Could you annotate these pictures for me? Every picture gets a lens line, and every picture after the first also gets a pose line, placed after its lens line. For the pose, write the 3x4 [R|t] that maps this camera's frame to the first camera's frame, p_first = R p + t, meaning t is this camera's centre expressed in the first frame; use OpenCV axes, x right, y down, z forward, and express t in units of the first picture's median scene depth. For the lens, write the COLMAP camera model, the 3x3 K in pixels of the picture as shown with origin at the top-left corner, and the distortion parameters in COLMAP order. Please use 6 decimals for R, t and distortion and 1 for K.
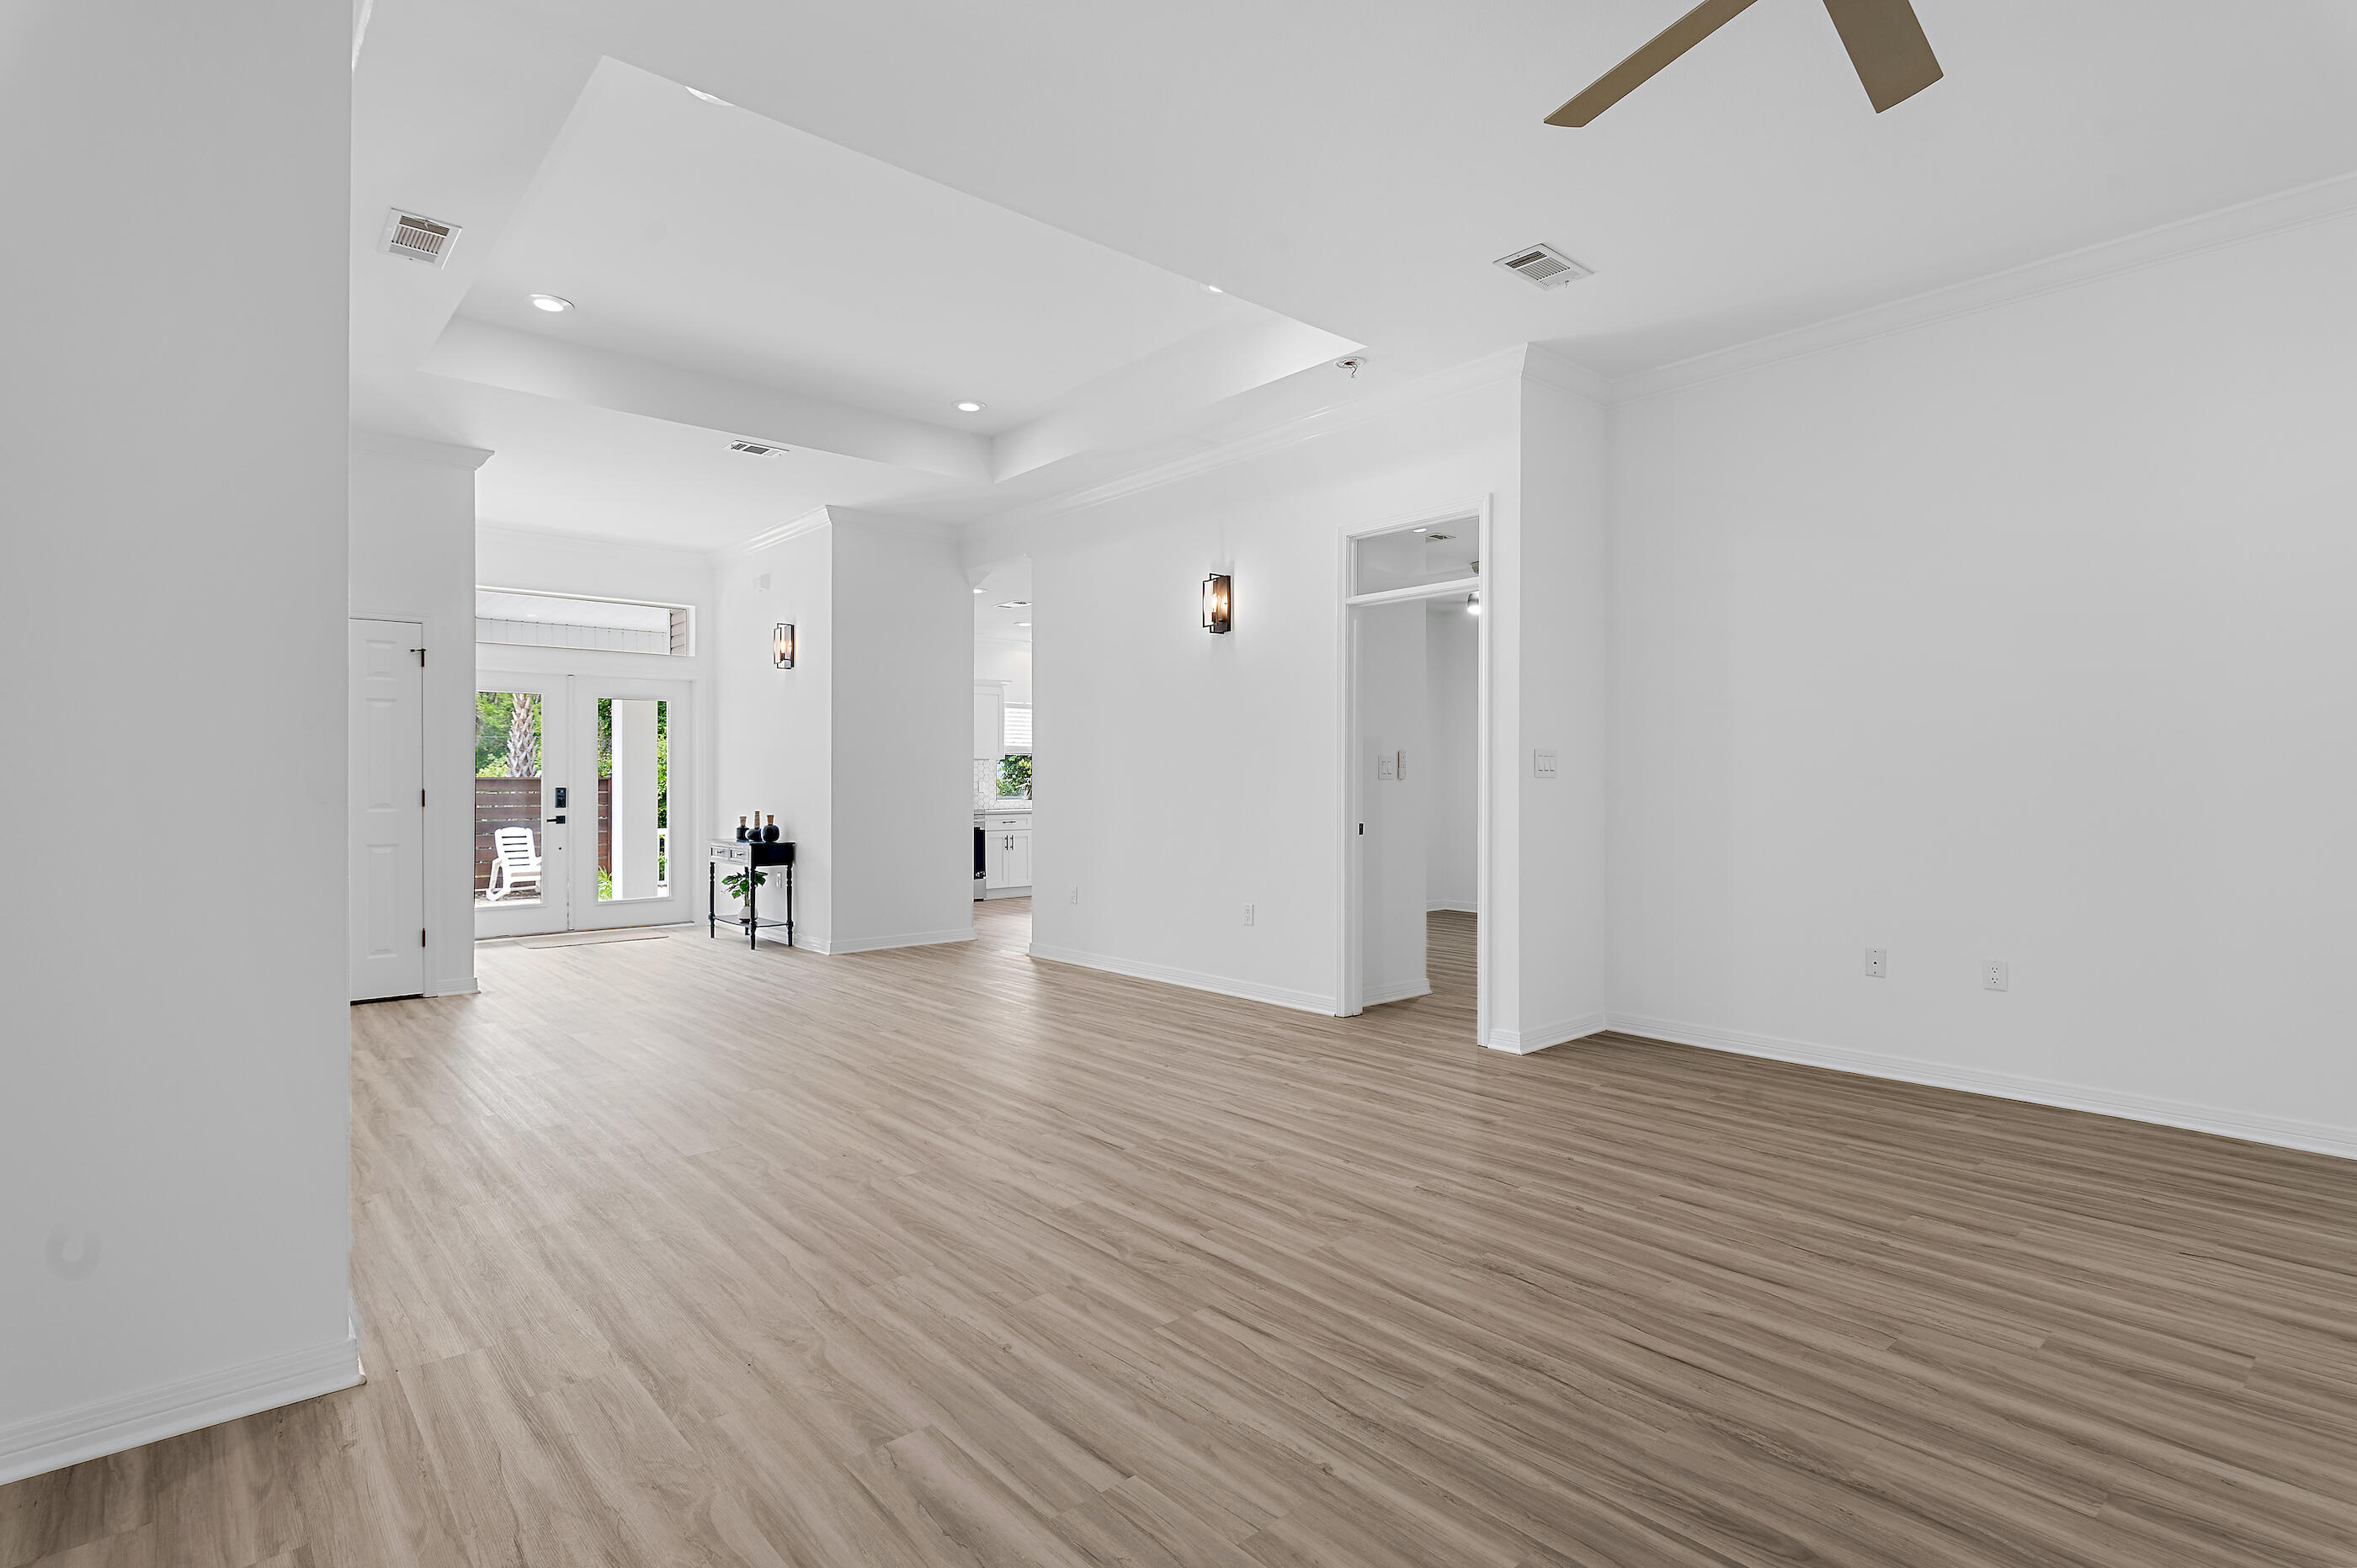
lens RADIAL K [[1150.8, 0, 1110.0], [0, 1150.8, 798.0], [0, 0, 1]] dist [0.005113, 0.001812]
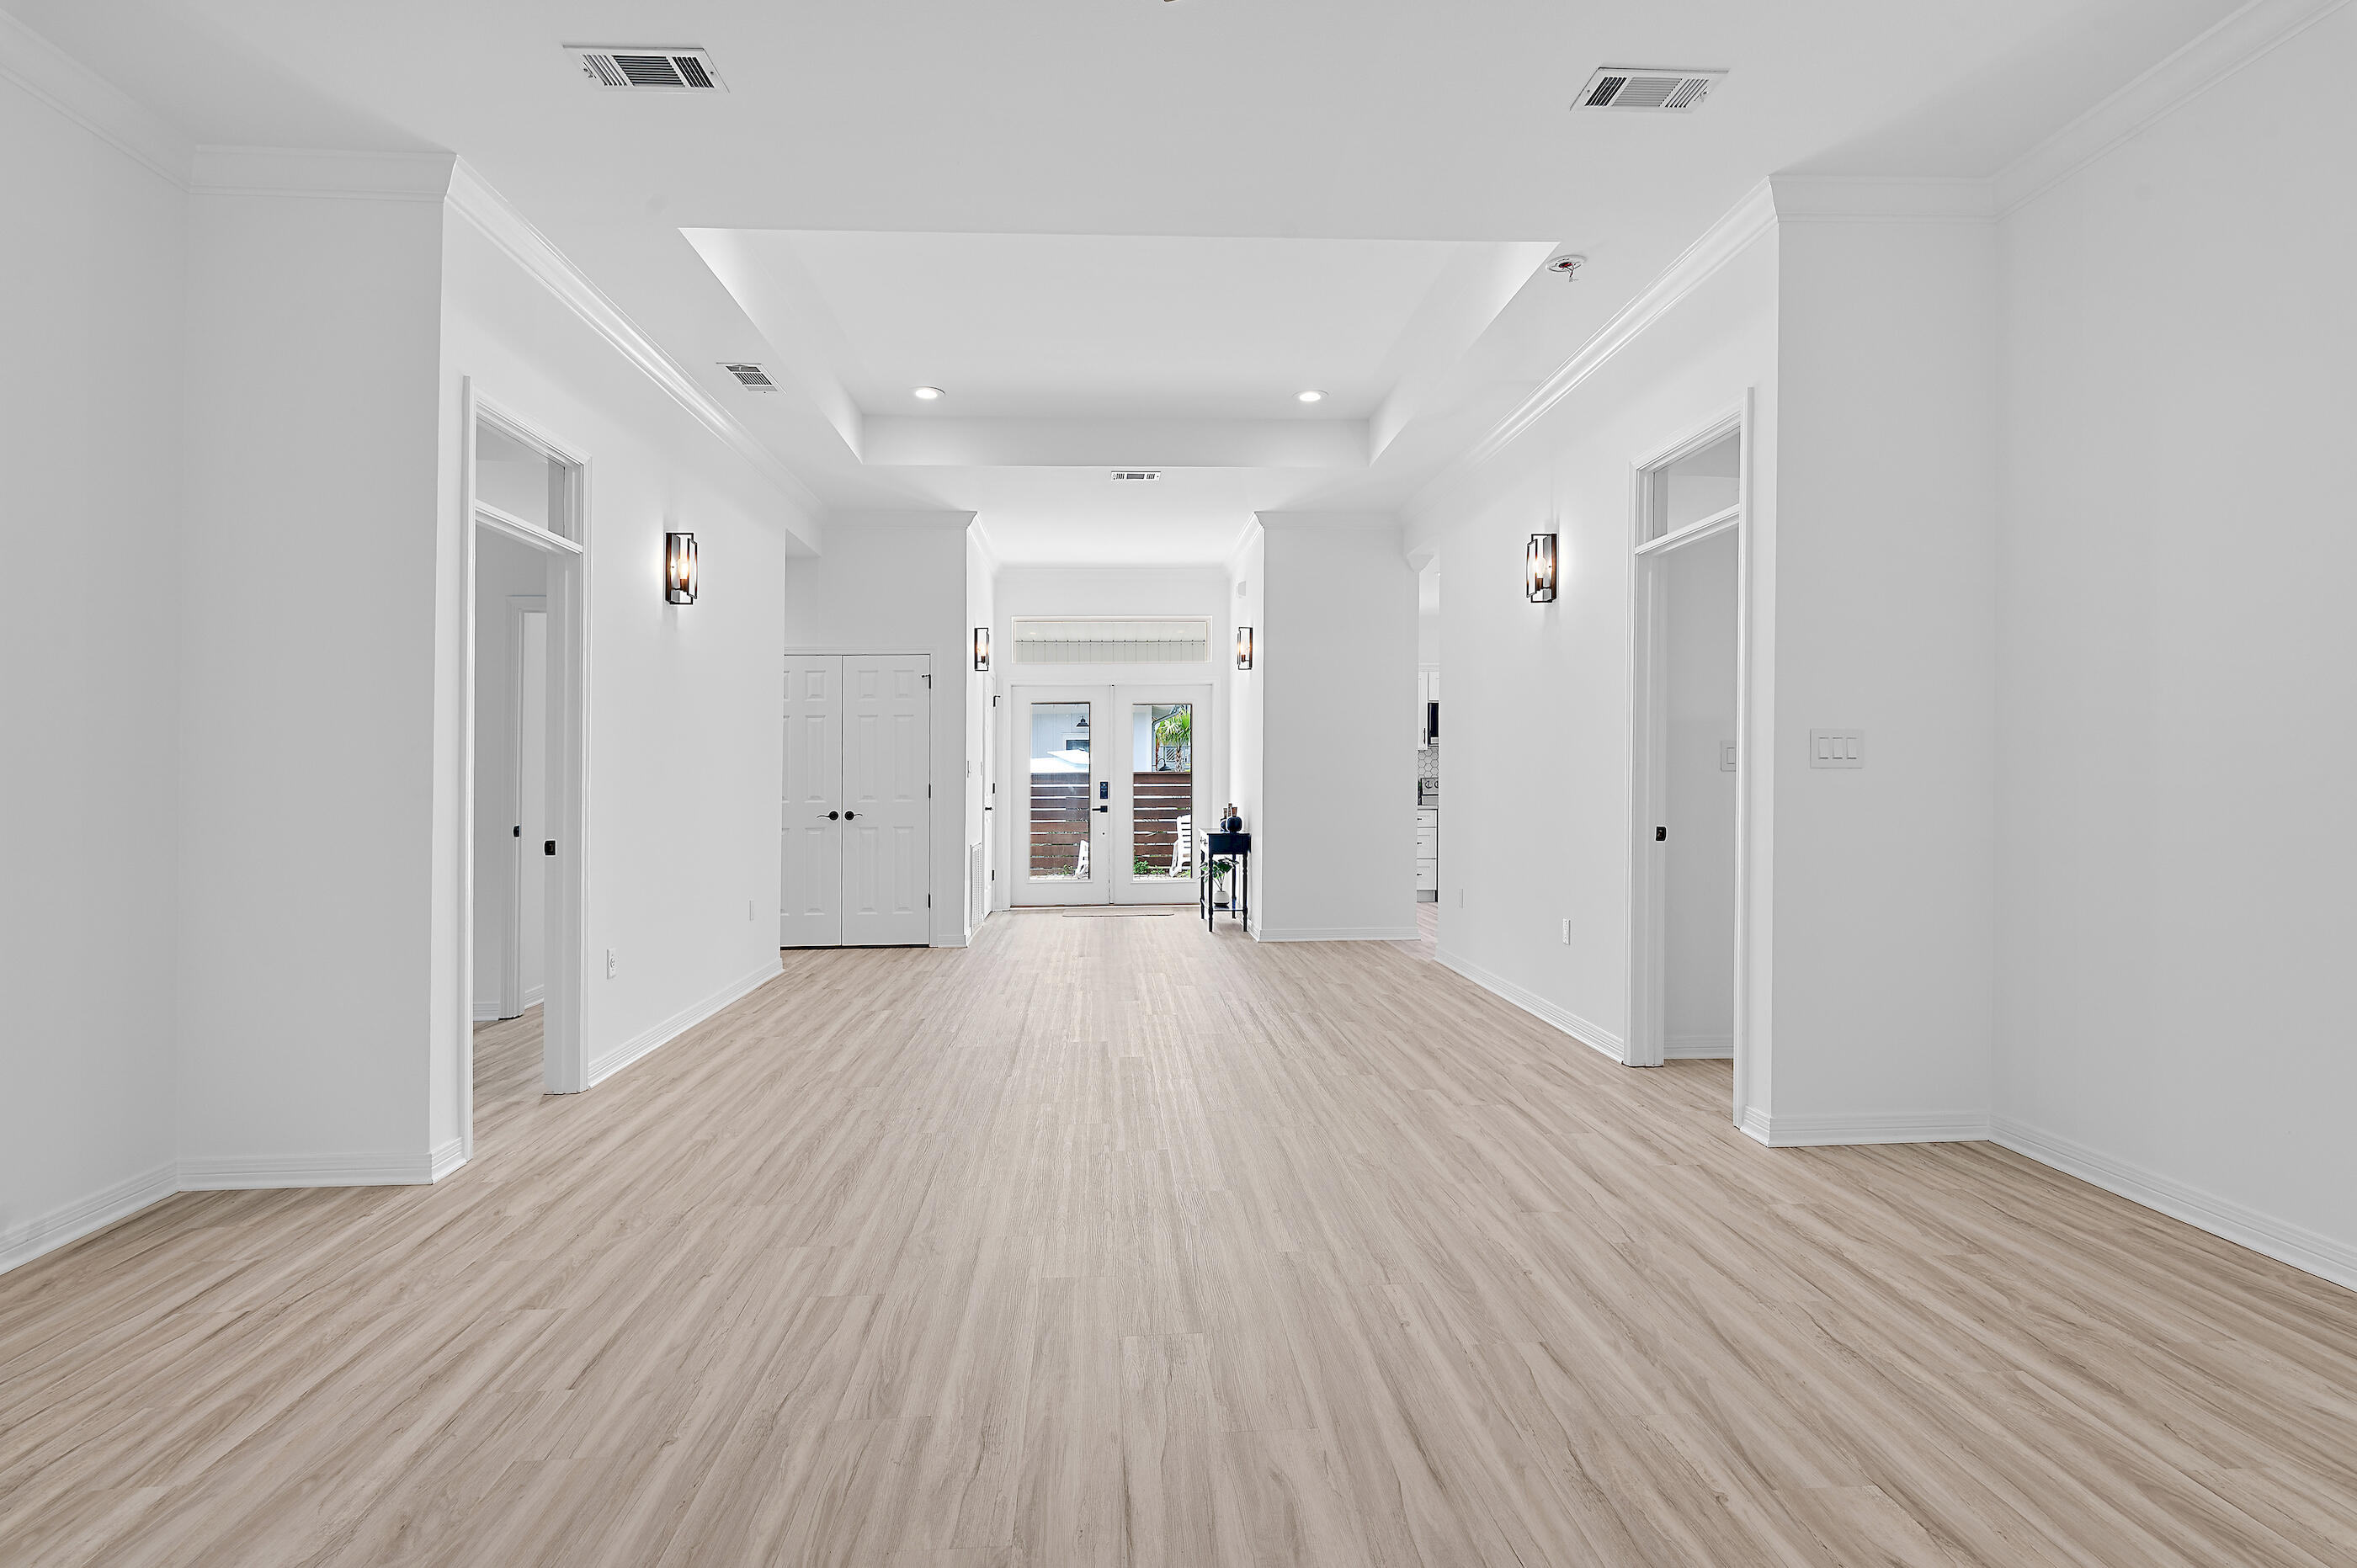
lens RADIAL K [[1150.8, 0, 1165.9], [0, 1150.8, 779.0], [0, 0, 1]] dist [0.005113, 0.001812]
pose [[0.796885, -0.003770, -0.604119, 0.602544], [-0.001322, 0.999967, -0.007983, -0.005330], [0.604129, 0.007160, 0.796854, 0.222845]]
